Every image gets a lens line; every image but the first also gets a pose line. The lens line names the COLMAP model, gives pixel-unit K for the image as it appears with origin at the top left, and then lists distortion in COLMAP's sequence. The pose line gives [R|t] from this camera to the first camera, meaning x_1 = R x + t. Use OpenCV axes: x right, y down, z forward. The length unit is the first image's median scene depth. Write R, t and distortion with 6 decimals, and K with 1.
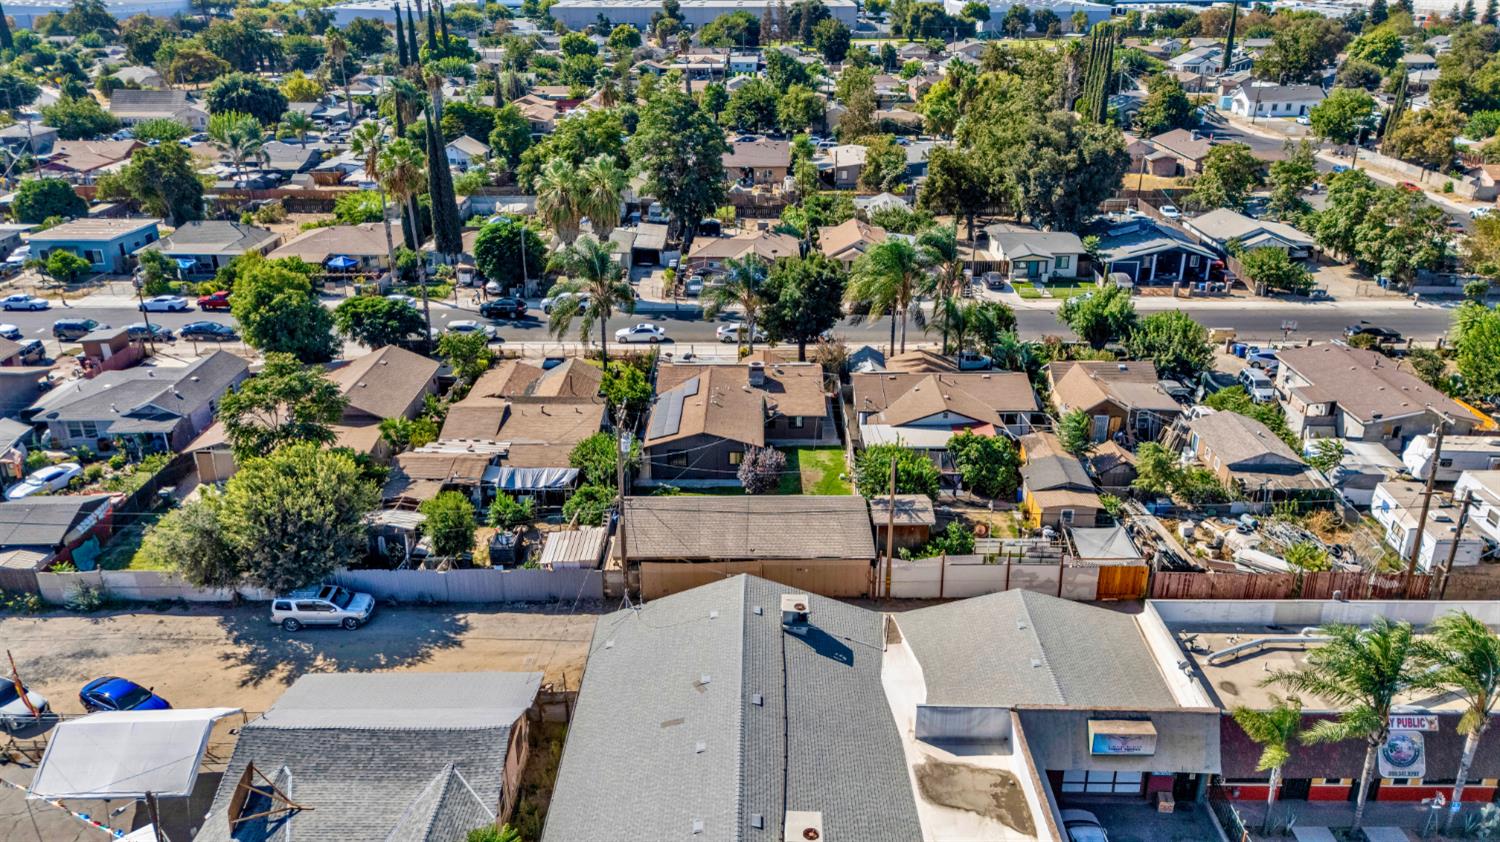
lens RADIAL K [[1092.8, 0, 750.0], [0, 1092.8, 421.0], [0, 0, 1]] dist [0.076436, -0.088267]
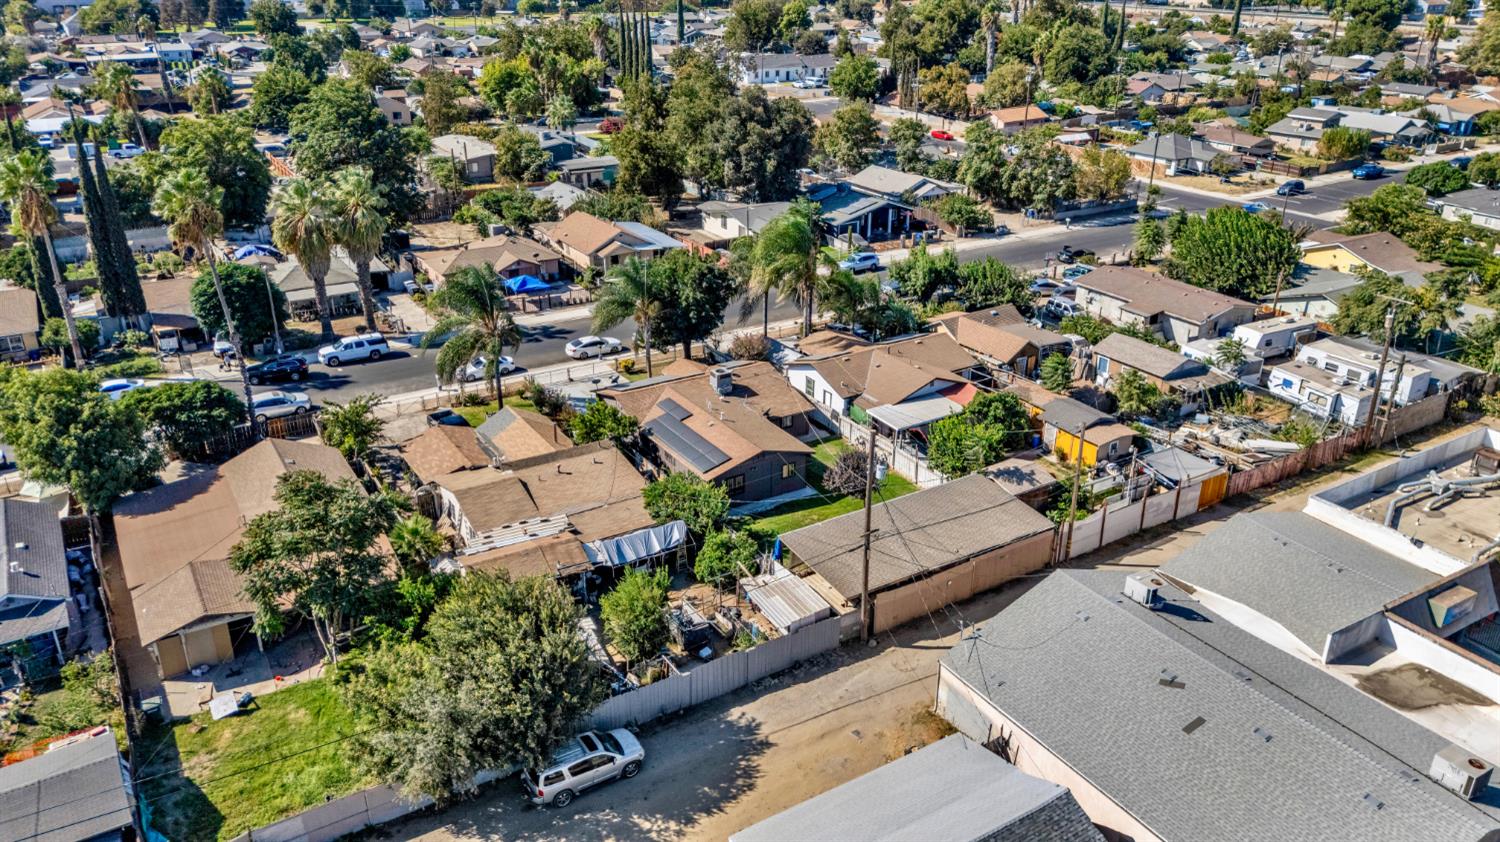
lens RADIAL K [[1092.8, 0, 750.0], [0, 1092.8, 421.0], [0, 0, 1]] dist [0.076436, -0.088267]
pose [[0.847175, -0.209075, 0.488448, -0.428626], [0.199870, 0.977201, 0.071623, -0.071068], [-0.492287, 0.036949, 0.869649, 0.171670]]
